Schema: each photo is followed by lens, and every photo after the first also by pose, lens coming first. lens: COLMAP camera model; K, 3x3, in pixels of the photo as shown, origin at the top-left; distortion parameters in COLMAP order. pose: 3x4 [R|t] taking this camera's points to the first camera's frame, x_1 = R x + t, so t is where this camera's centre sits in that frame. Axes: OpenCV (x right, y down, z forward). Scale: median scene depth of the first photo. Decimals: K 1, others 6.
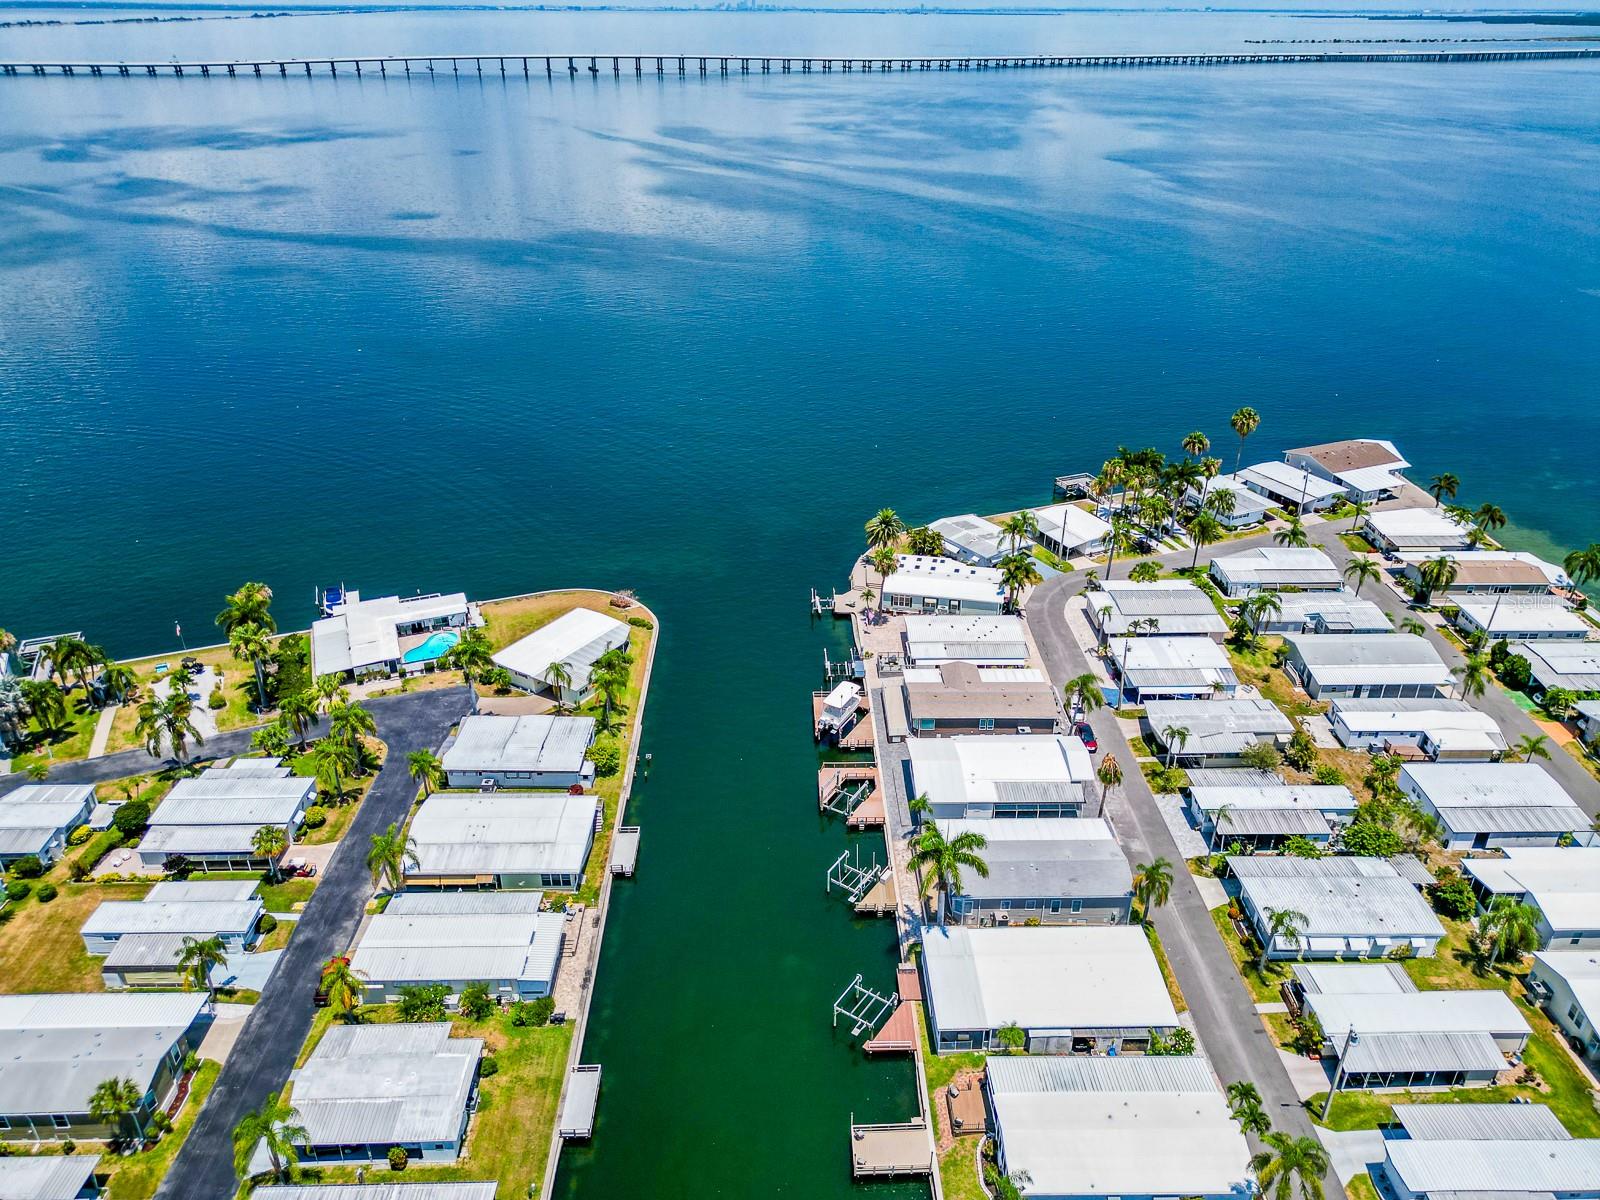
lens RADIAL K [[1132.5, 0, 800.0], [0, 1132.5, 600.0], [0, 0, 1]] dist [0.040001, -0.021883]
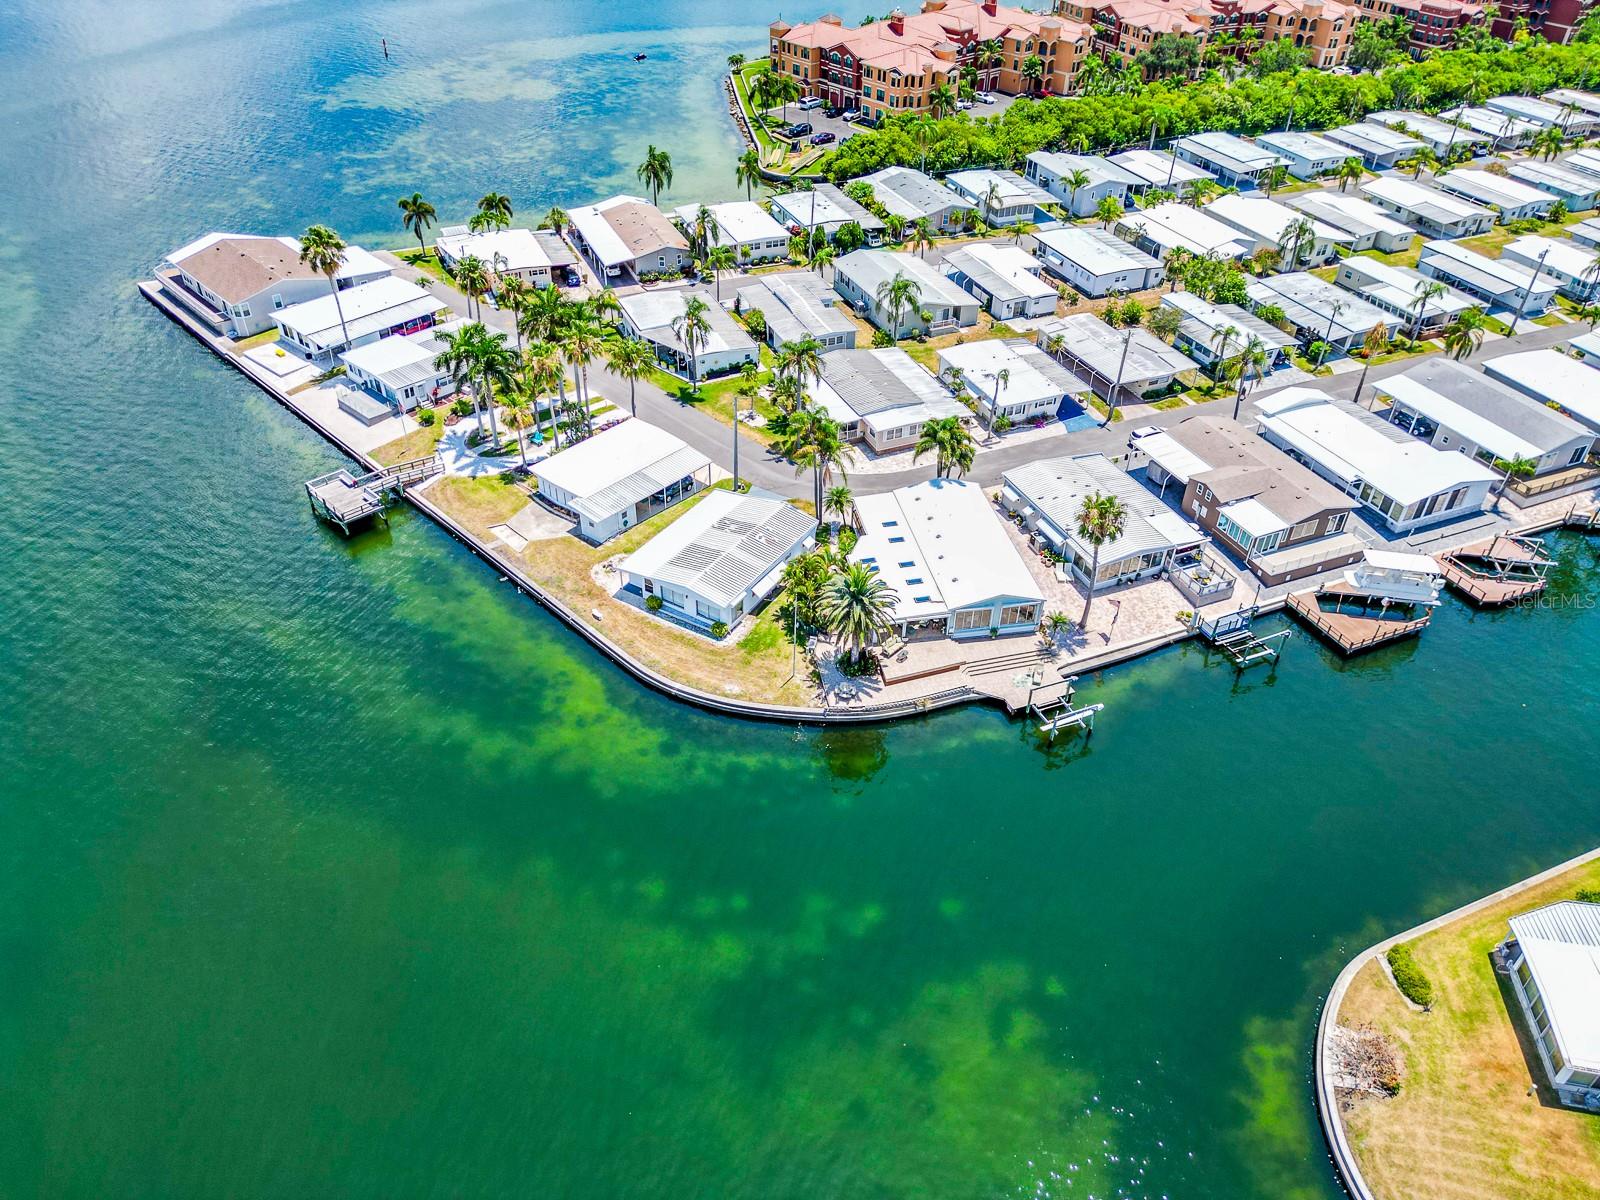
lens RADIAL K [[1124.1, 0, 800.0], [0, 1124.1, 600.0], [0, 0, 1]] dist [0.087702, -0.092968]
pose [[-0.381640, -0.578183, 0.721149, -0.261860], [0.406301, 0.595846, 0.692739, -0.415413], [-0.830223, 0.557380, 0.007518, 1.046729]]
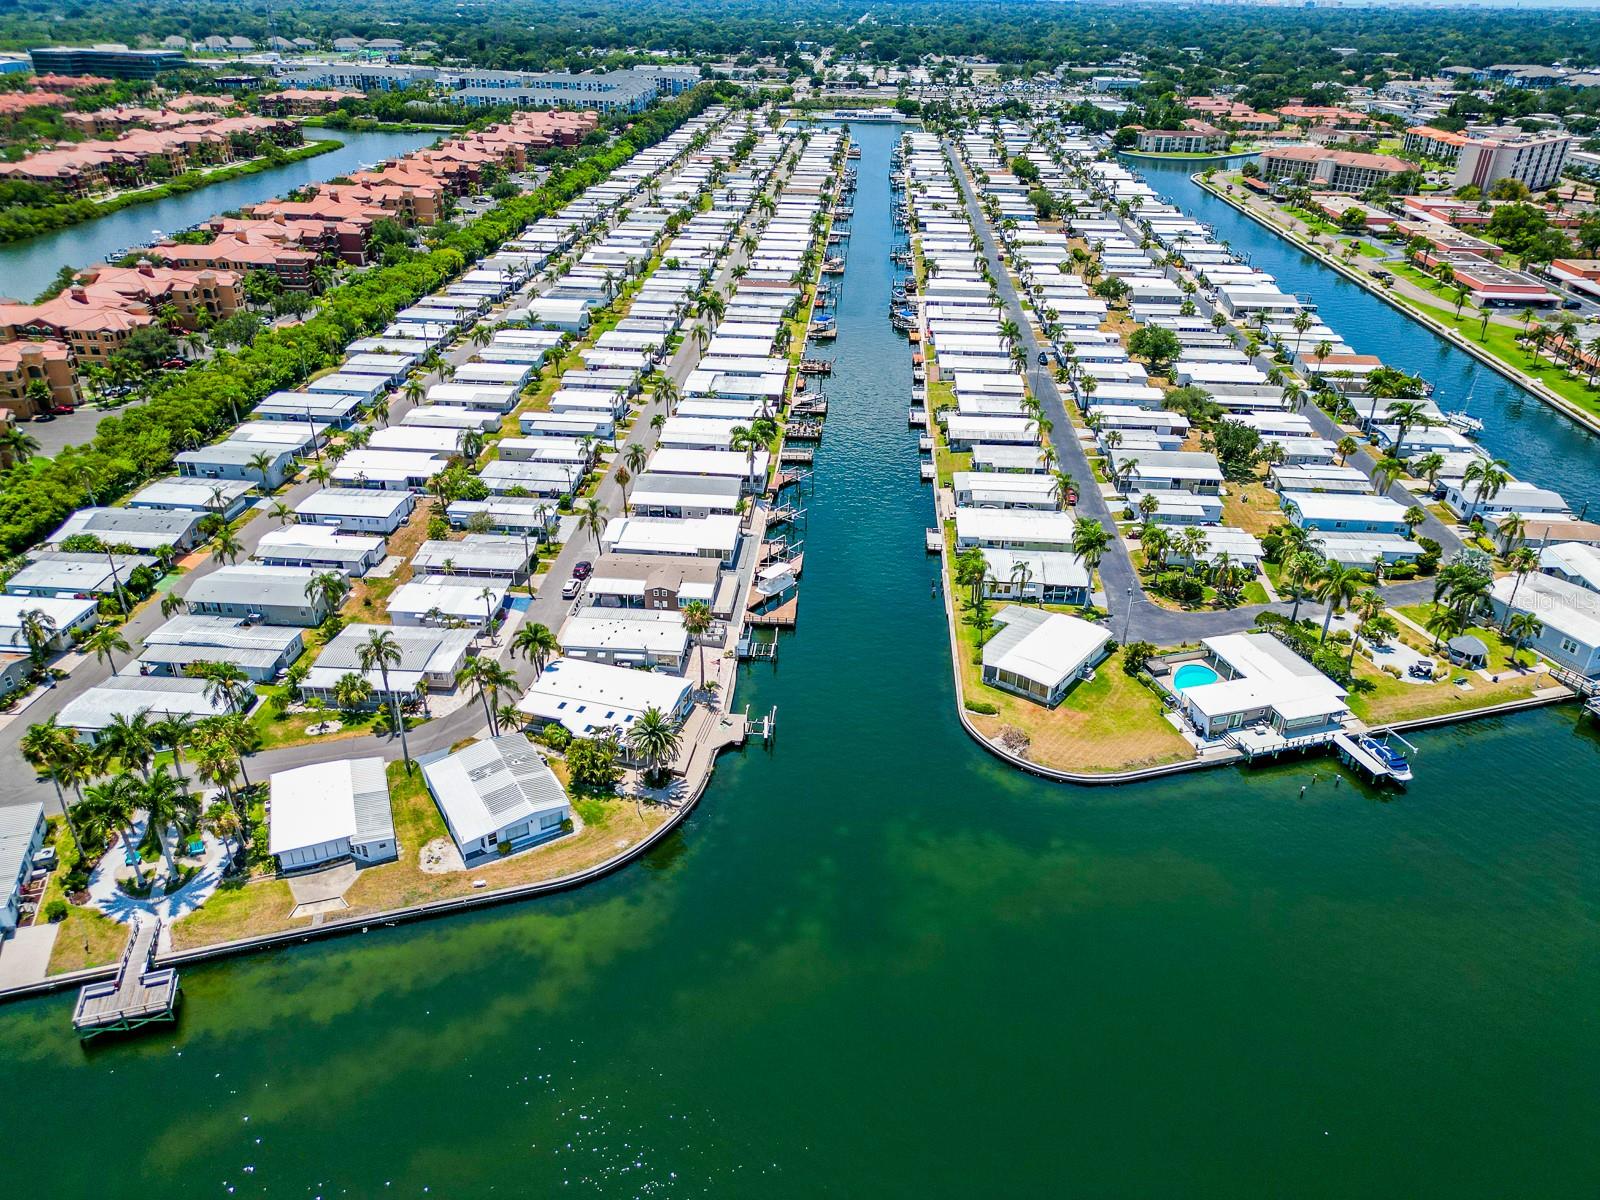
lens RADIAL K [[1135.0, 0, 800.0], [0, 1135.0, 600.0], [0, 0, 1]] dist [0.041778, -0.038319]
pose [[-0.996265, -0.061524, 0.060595, -0.050269], [0.015467, 0.563221, 0.826161, -0.695906], [-0.084957, 0.824012, -0.560166, 1.347738]]
